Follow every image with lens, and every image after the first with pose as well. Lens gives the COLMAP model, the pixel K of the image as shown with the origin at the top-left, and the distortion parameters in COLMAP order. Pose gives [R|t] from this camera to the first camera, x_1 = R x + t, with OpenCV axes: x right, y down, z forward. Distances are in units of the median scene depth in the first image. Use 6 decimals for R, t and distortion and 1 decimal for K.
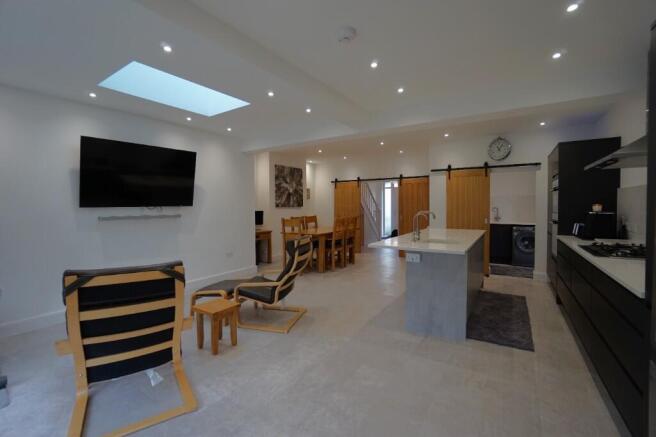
lens RADIAL K [[291.3, 0, 326.9], [0, 291.3, 214.5], [0, 0, 1]] dist [-0.041535, 0.010440]
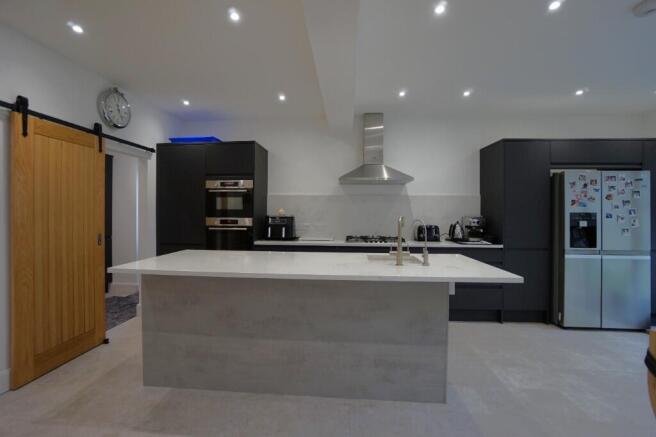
lens RADIAL K [[291.3, 0, 325.0], [0, 291.3, 212.4], [0, 0, 1]] dist [-0.041535, 0.010440]
pose [[-0.474110, -0.005613, 0.880448, -0.086777], [0.017669, 0.999718, 0.015888, -0.023636], [-0.880289, 0.023089, -0.473877, 0.874957]]
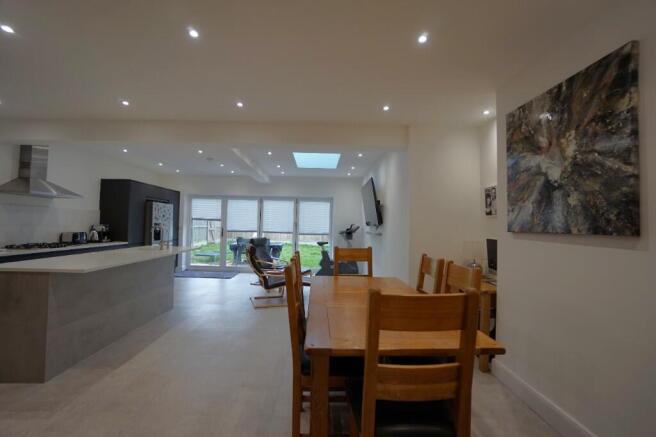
lens RADIAL K [[291.3, 0, 323.8], [0, 291.3, 216.1], [0, 0, 1]] dist [-0.041535, 0.010440]
pose [[-0.830562, -0.034261, -0.555871, 0.265204], [-0.034681, 0.999351, -0.009776, -0.046033], [0.555845, 0.011159, -0.831211, 1.518549]]
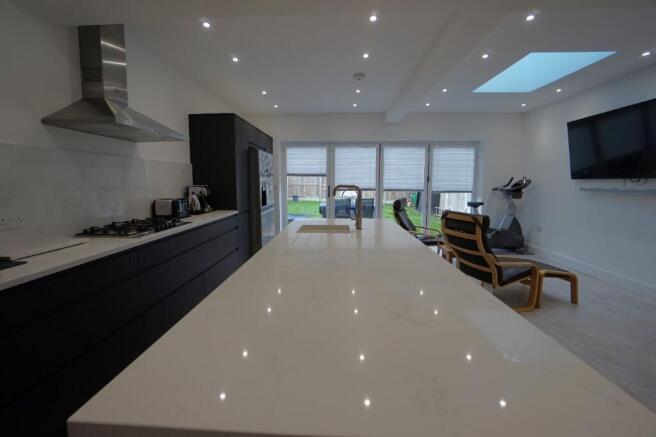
lens RADIAL K [[291.3, 0, 324.2], [0, 291.3, 212.9], [0, 0, 1]] dist [-0.041535, 0.010440]
pose [[-0.864009, 0.056783, -0.500265, 0.446228], [-0.011010, 0.991251, 0.131528, -0.026410], [0.503357, 0.119149, -0.855824, 0.960054]]
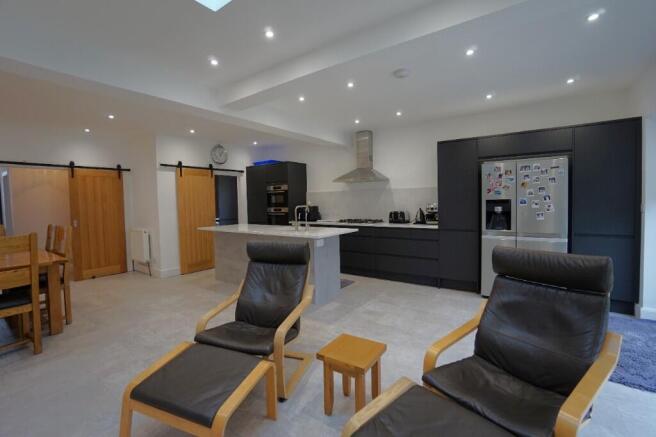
lens RADIAL K [[291.3, 0, 325.1], [0, 291.3, 214.5], [0, 0, 1]] dist [-0.041535, 0.010440]
pose [[0.048598, -0.045309, 0.997790, -0.528487], [0.047205, 0.997958, 0.043018, -0.017691], [-0.997702, 0.045010, 0.050637, 0.510551]]
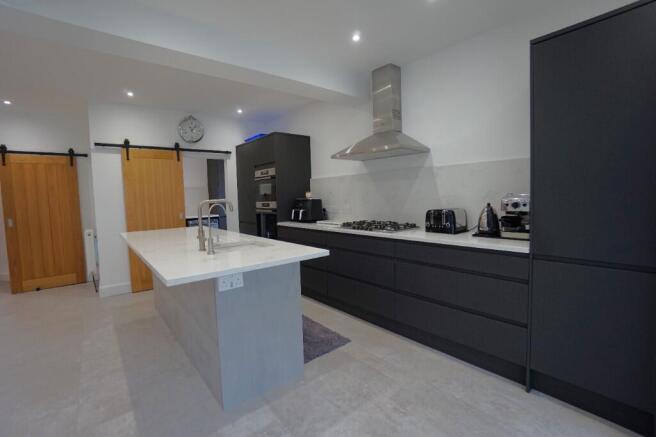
lens RADIAL K [[291.3, 0, 322.7], [0, 291.3, 213.8], [0, 0, 1]] dist [-0.041535, 0.010440]
pose [[0.304213, -0.072909, 0.949810, -0.101215], [0.056124, 0.996707, 0.058533, -0.008399], [-0.950949, 0.035500, 0.307303, 0.365547]]
